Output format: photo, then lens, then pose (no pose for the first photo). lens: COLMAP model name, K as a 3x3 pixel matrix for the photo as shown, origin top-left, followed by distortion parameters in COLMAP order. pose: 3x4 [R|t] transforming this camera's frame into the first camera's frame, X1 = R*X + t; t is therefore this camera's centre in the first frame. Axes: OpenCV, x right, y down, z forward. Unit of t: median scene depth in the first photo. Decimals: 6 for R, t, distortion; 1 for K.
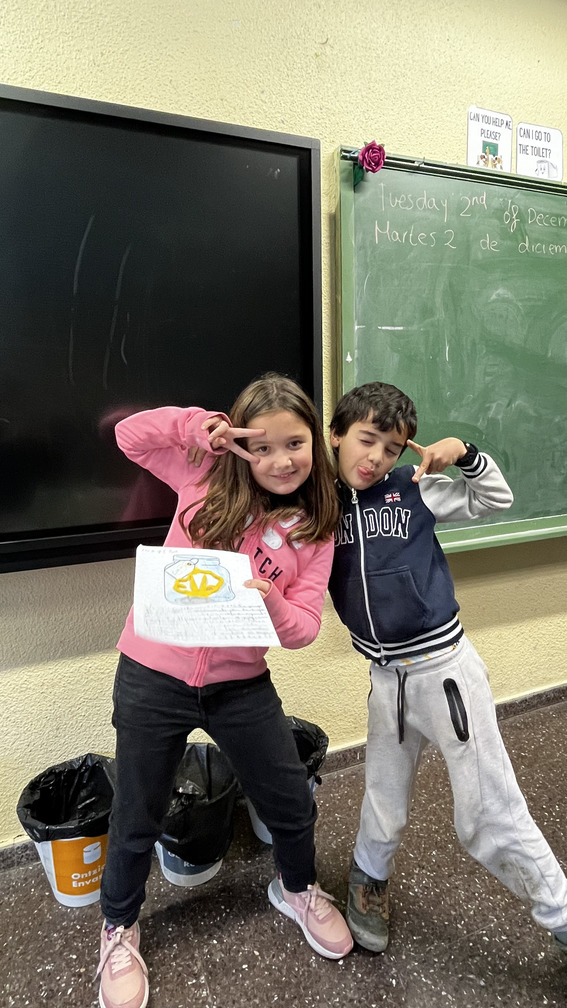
lens RADIAL K [[639.3, 0, 282.6], [0, 639.3, 503.3], [0, 0, 1]] dist [-0.006373, -0.002039]
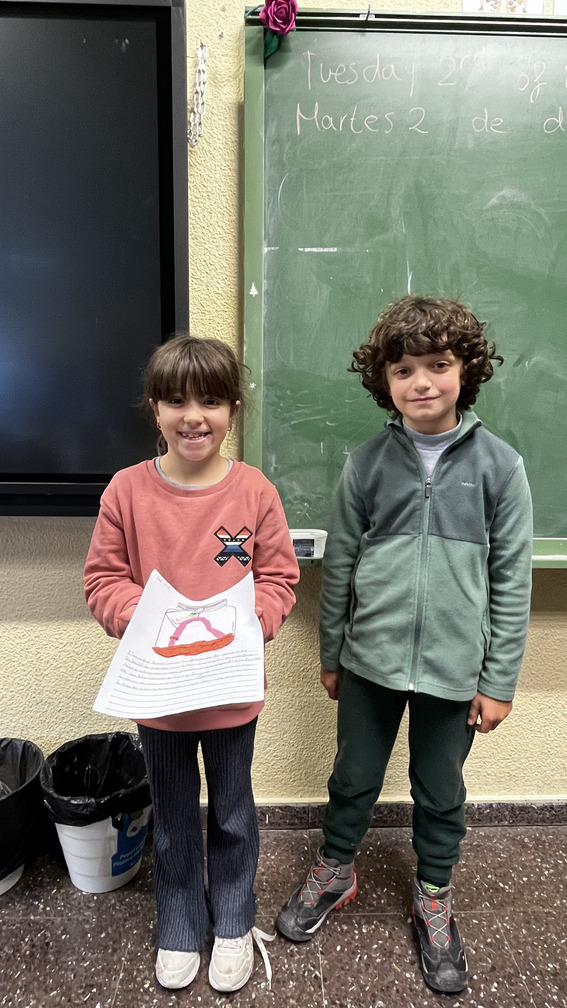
lens RADIAL K [[639.3, 0, 284.2], [0, 639.3, 504.2], [0, 0, 1]] dist [-0.006373, -0.002039]
pose [[0.917150, 0.089442, -0.388375, 0.441934], [-0.097686, 0.995216, -0.001491, 0.021568], [0.386384, 0.039306, 0.921500, 0.317884]]
